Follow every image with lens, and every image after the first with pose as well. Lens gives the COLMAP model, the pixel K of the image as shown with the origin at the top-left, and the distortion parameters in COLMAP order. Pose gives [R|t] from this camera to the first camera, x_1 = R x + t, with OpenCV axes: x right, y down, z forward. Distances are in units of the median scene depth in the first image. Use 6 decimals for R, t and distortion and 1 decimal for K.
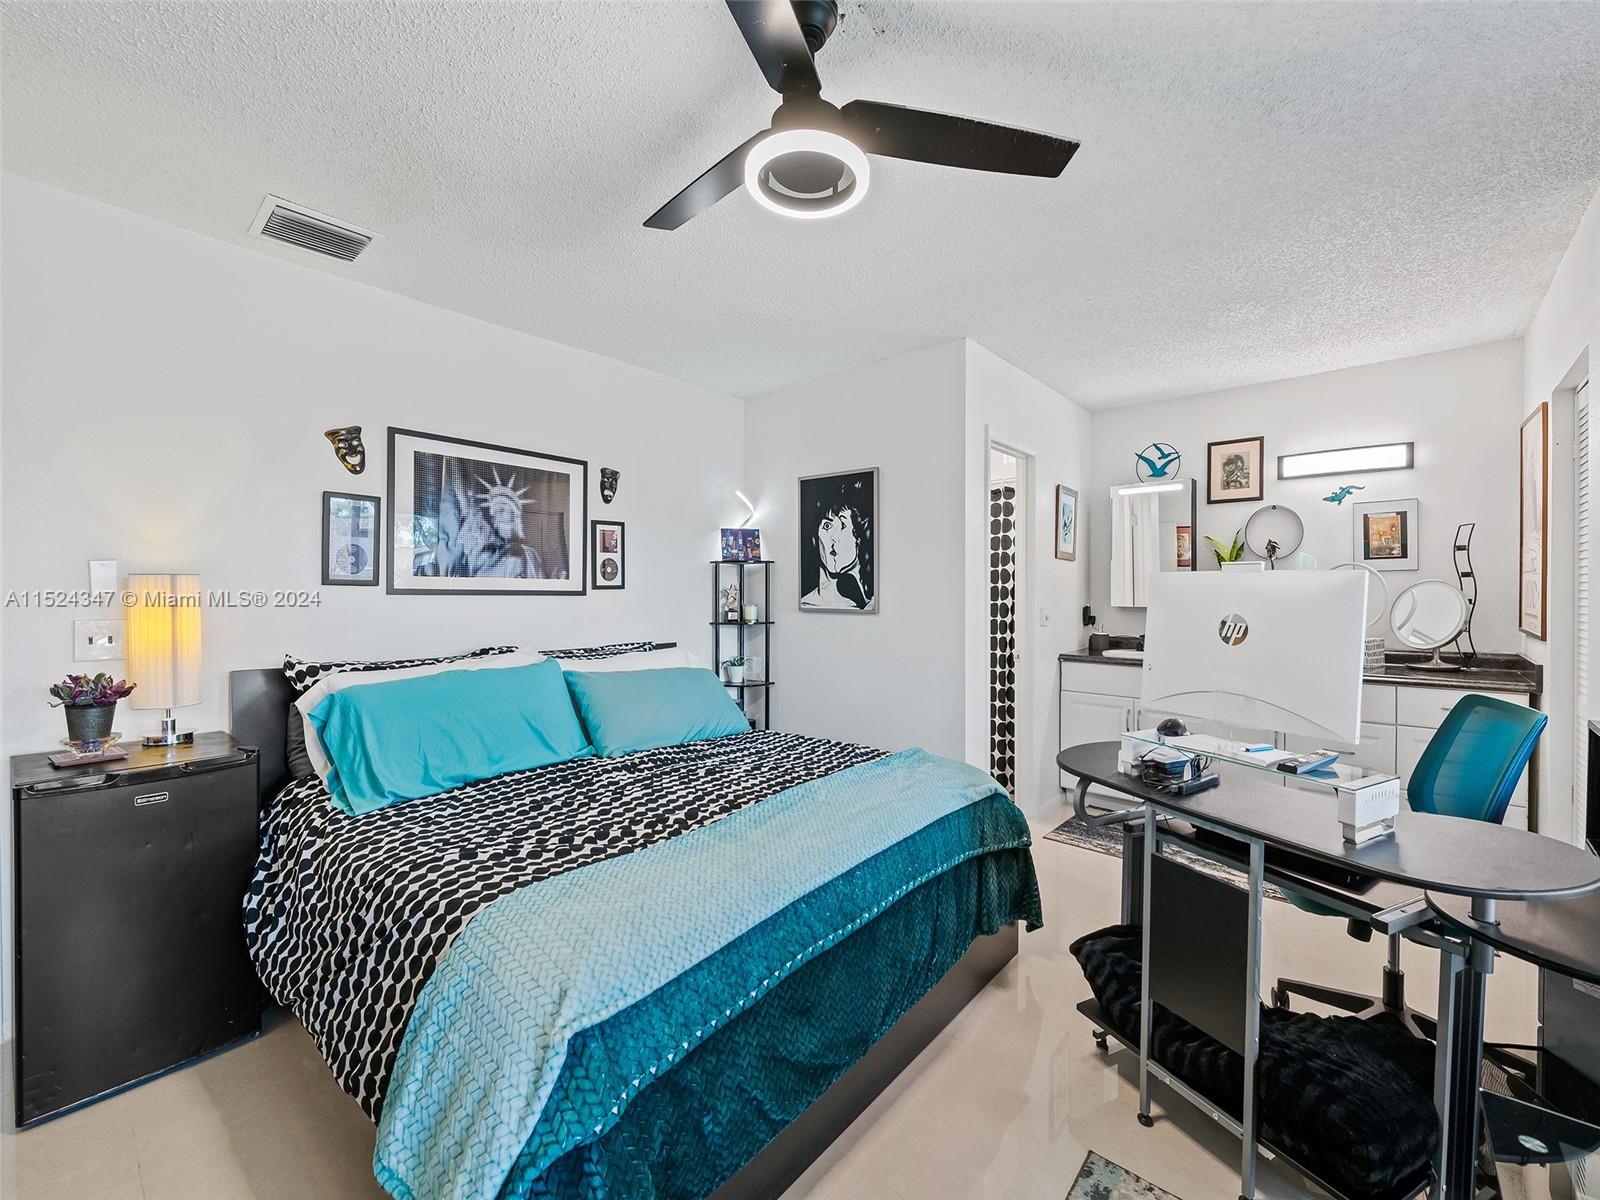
lens RADIAL K [[657.1, 0, 802.4], [0, 657.1, 598.4], [0, 0, 1]] dist [-0.000156, -0.000292]
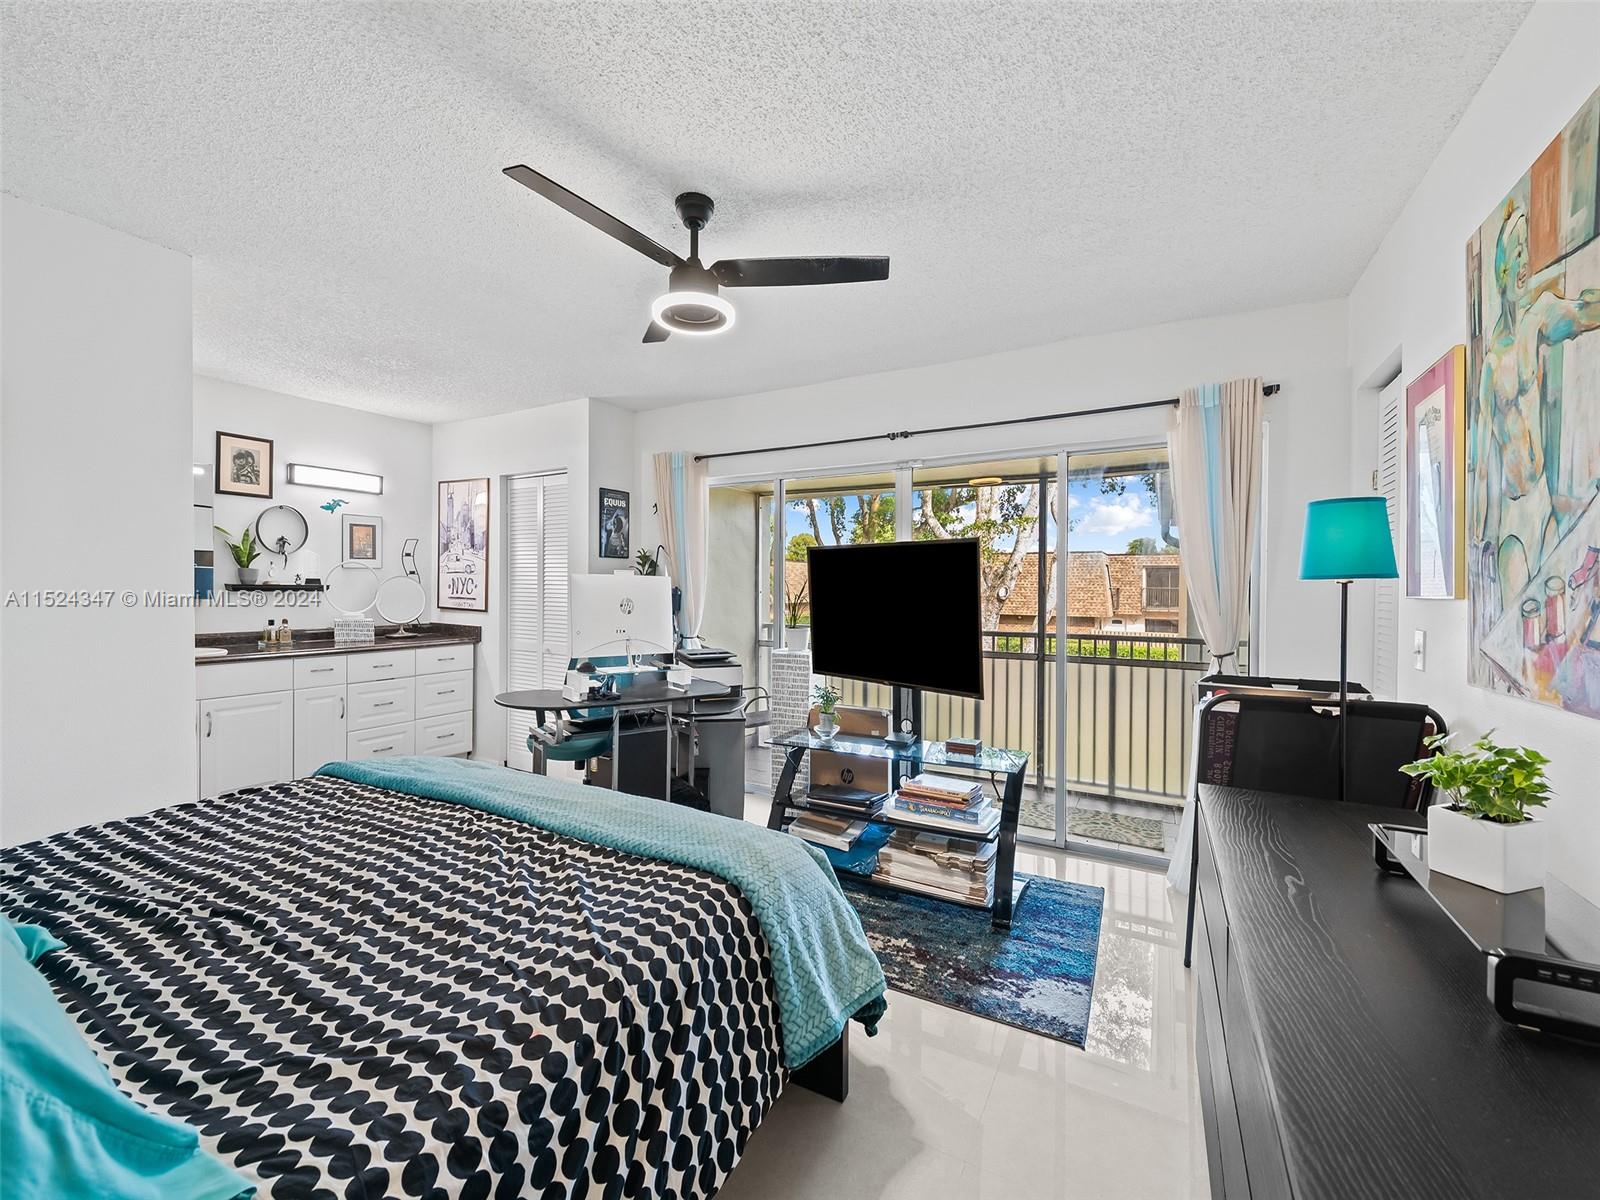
lens RADIAL K [[657.1, 0, 802.4], [0, 657.1, 598.4], [0, 0, 1]] dist [-0.000156, -0.000292]
pose [[-0.216314, -0.010048, 0.976272, -0.577793], [0.016204, 0.999772, 0.013880, 0.014684], [-0.976189, 0.018822, -0.216101, 0.398388]]
